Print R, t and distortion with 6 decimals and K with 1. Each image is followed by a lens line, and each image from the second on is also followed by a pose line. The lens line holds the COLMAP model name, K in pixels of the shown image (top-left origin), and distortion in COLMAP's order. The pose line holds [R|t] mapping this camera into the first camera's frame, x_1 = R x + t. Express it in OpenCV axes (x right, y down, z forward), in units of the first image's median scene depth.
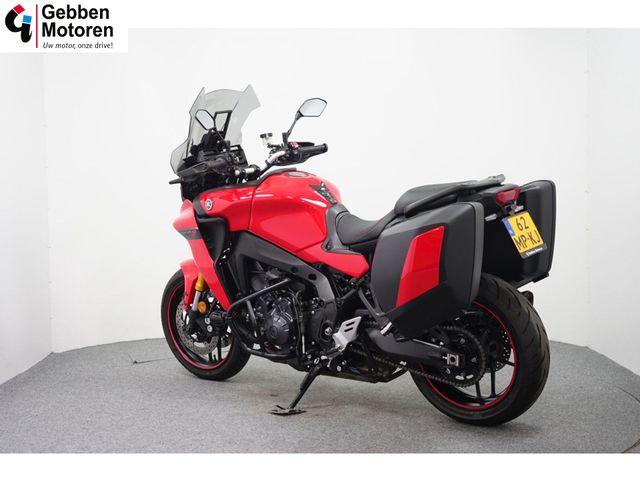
lens RADIAL K [[951.0, 0, 320.0], [0, 951.0, 240.0], [0, 0, 1]] dist [-0.009761, -0.010153]
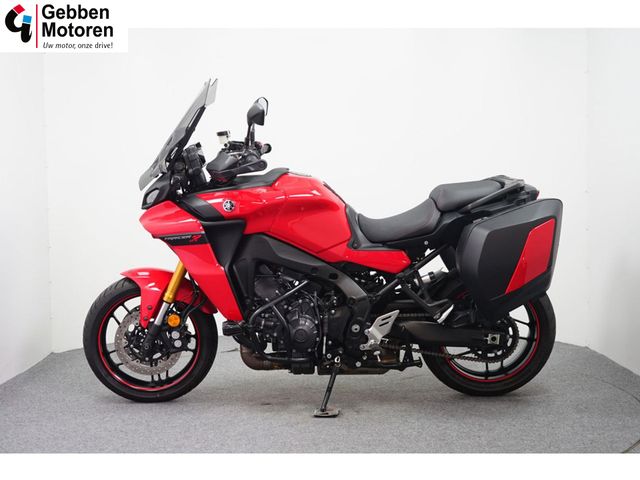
lens RADIAL K [[951.0, 0, 320.0], [0, 951.0, 240.0], [0, 0, 1]] dist [-0.009761, -0.010153]
pose [[0.756884, -0.037887, 0.652450, -0.670006], [0.041104, 0.999101, 0.010333, -0.010333], [-0.652255, 0.018998, 0.757762, 0.249052]]
